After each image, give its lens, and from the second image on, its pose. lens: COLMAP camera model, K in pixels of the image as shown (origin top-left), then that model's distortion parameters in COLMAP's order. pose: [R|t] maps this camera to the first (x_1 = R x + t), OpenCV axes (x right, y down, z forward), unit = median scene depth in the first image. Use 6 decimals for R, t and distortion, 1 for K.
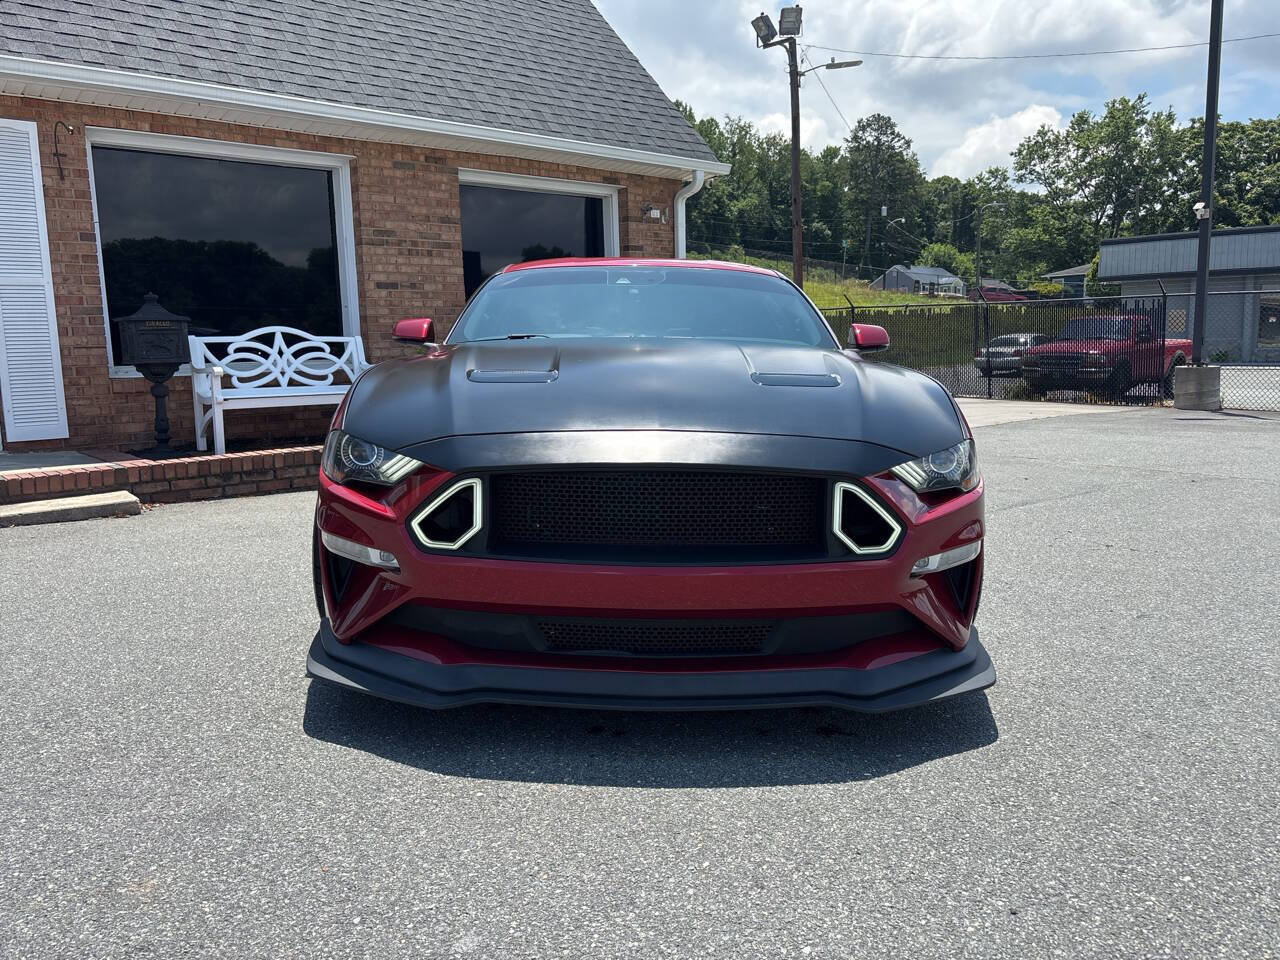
lens RADIAL K [[983.9, 0, 623.7], [0, 983.9, 467.2], [0, 0, 1]] dist [0.044465, -0.052337]
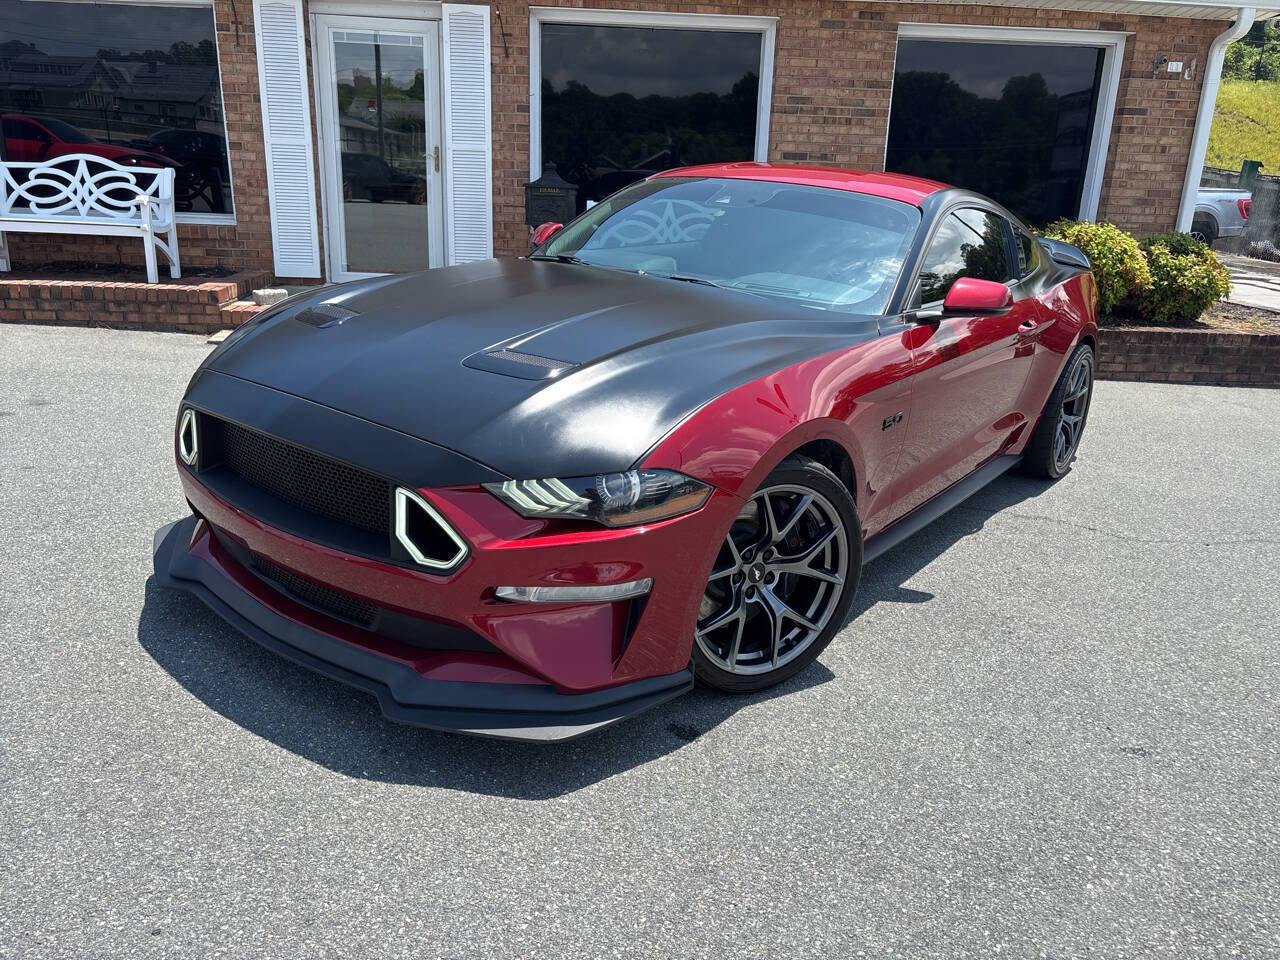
lens RADIAL K [[971.5, 0, 638.7], [0, 971.5, 473.0], [0, 0, 1]] dist [0.048089, -0.053975]
pose [[0.794581, 0.227427, -0.562955, 0.255400], [-0.129160, 0.969289, 0.209278, -0.062285], [0.593262, -0.093577, 0.799552, 0.103379]]
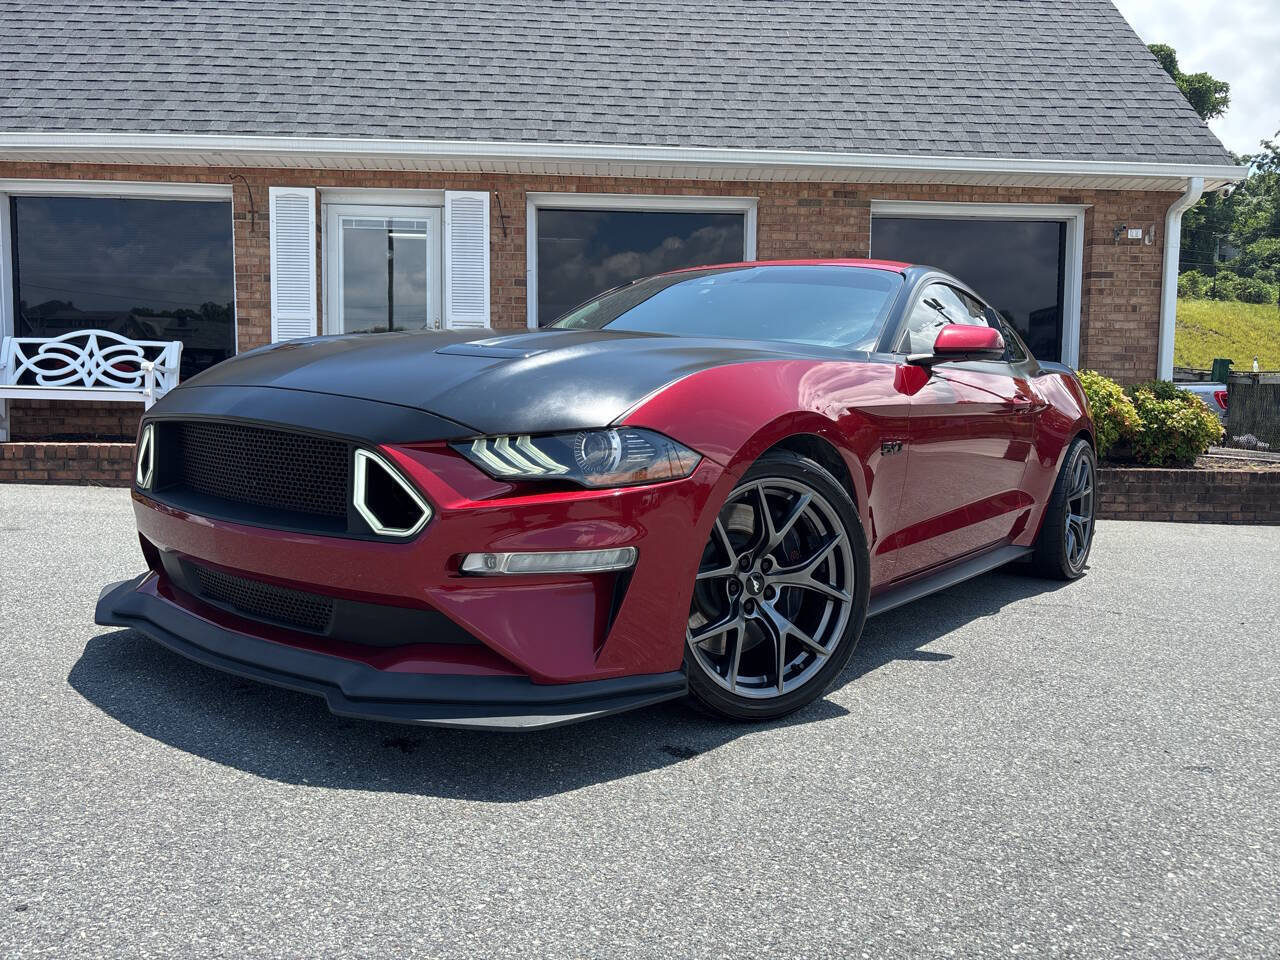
lens RADIAL K [[969.7, 0, 643.1], [0, 969.7, 469.7], [0, 0, 1]] dist [0.040410, -0.040848]
pose [[0.798706, 0.072097, -0.597386, 0.257956], [-0.106397, 0.994074, -0.022280, 0.006976], [0.592239, 0.081356, 0.801644, 0.123236]]
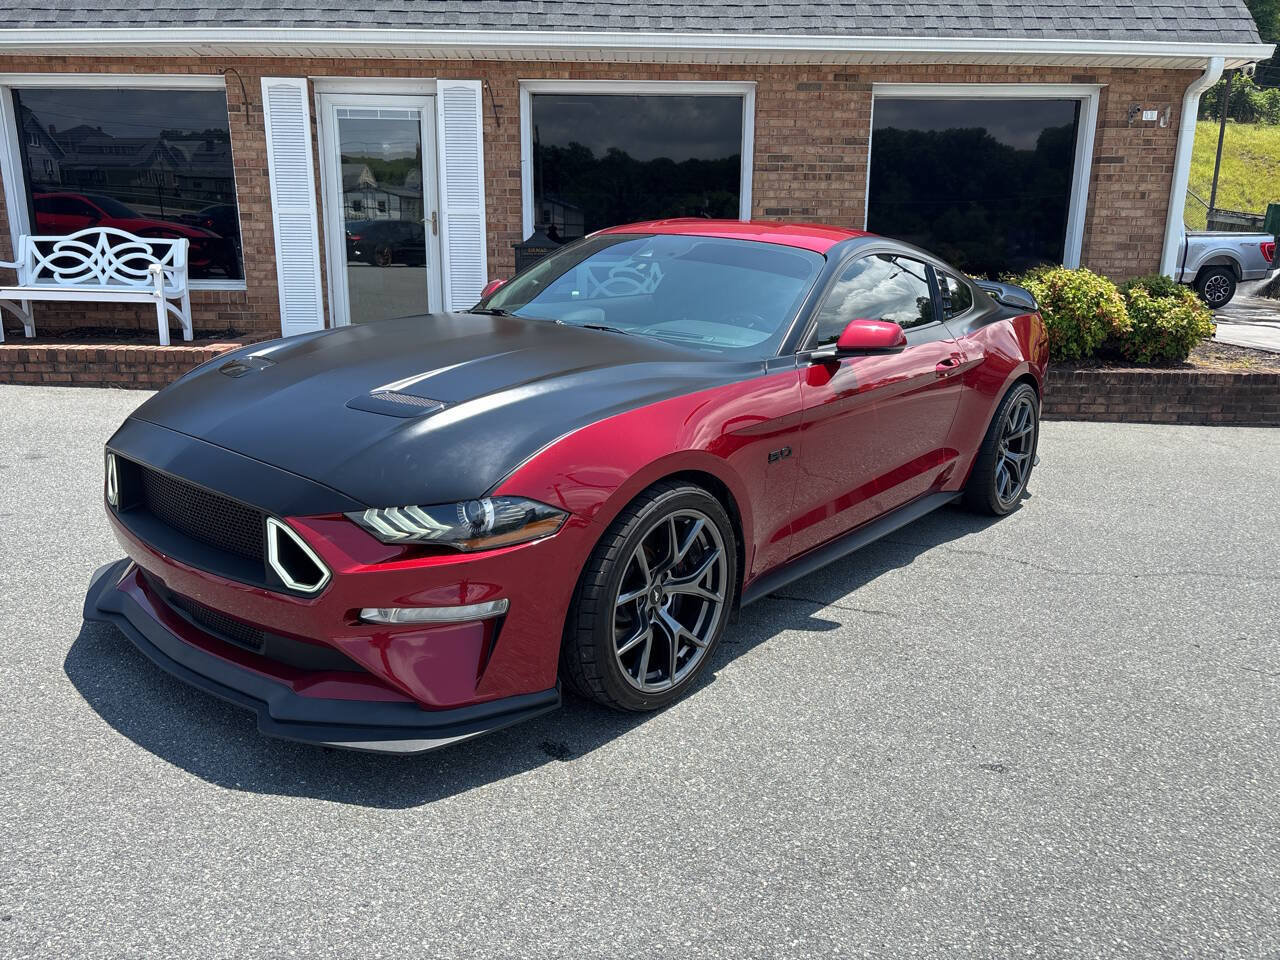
lens RADIAL K [[970.5, 0, 640.5], [0, 970.5, 468.5], [0, 0, 1]] dist [0.041905, -0.038741]
pose [[0.770068, 0.181044, -0.611734, 0.313028], [-0.107660, 0.982014, 0.155104, -0.065113], [0.628812, -0.053581, 0.775709, 0.121745]]
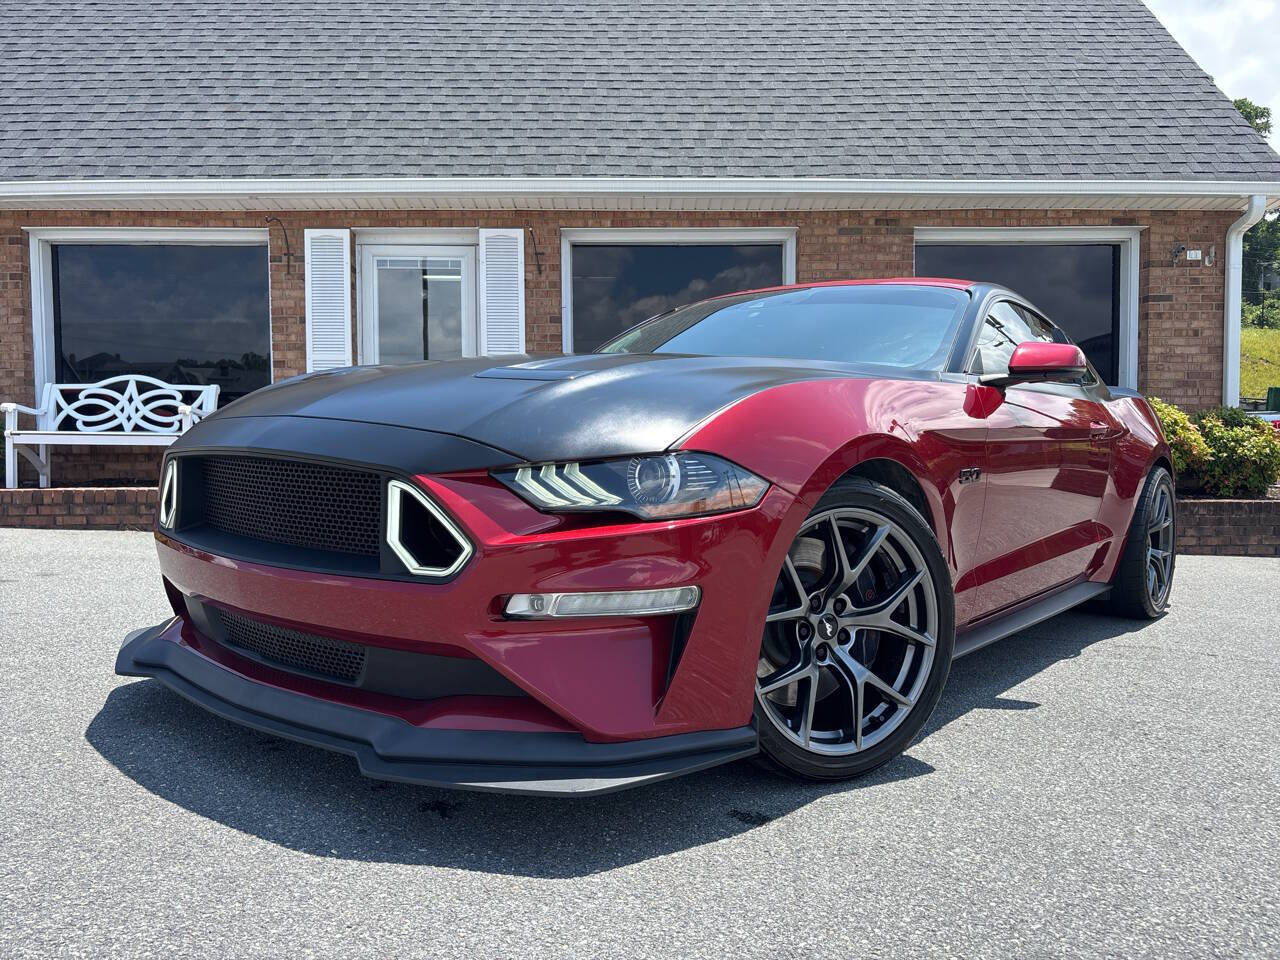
lens RADIAL K [[971.6, 0, 631.5], [0, 971.6, 481.3], [0, 0, 1]] dist [0.024672, -0.010093]
pose [[0.771225, 0.043370, -0.635083, 0.237849], [-0.095045, 0.994338, -0.047516, 0.009482], [0.629427, 0.097008, 0.770981, 0.139622]]
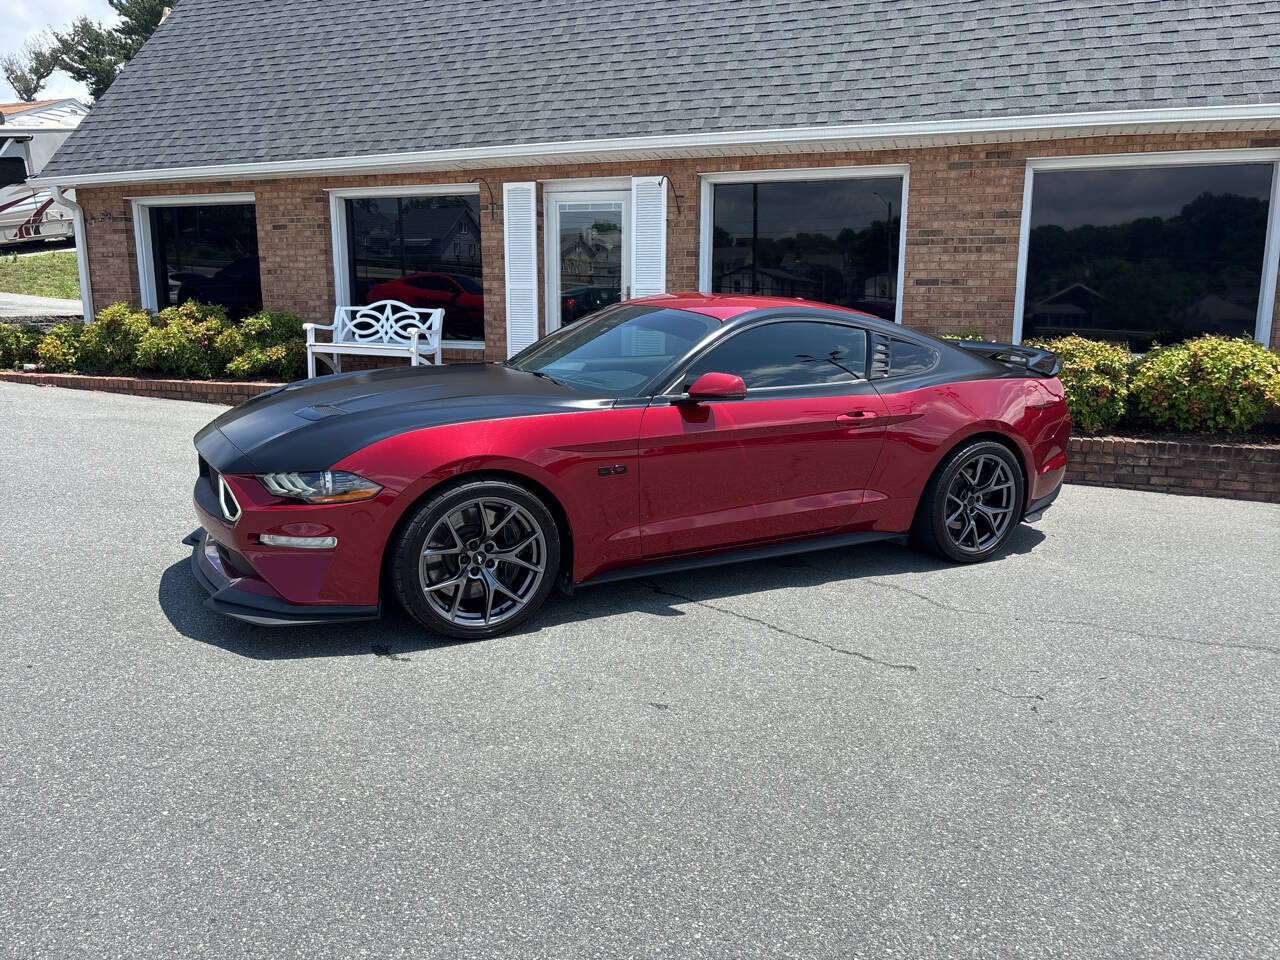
lens RADIAL K [[970.5, 0, 640.5], [0, 970.5, 468.5], [0, 0, 1]] dist [0.041905, -0.038741]
pose [[0.481452, 0.177462, -0.858319, 0.554308], [-0.128263, 0.983011, 0.131297, -0.084850], [0.867037, 0.046877, 0.496034, 0.217465]]
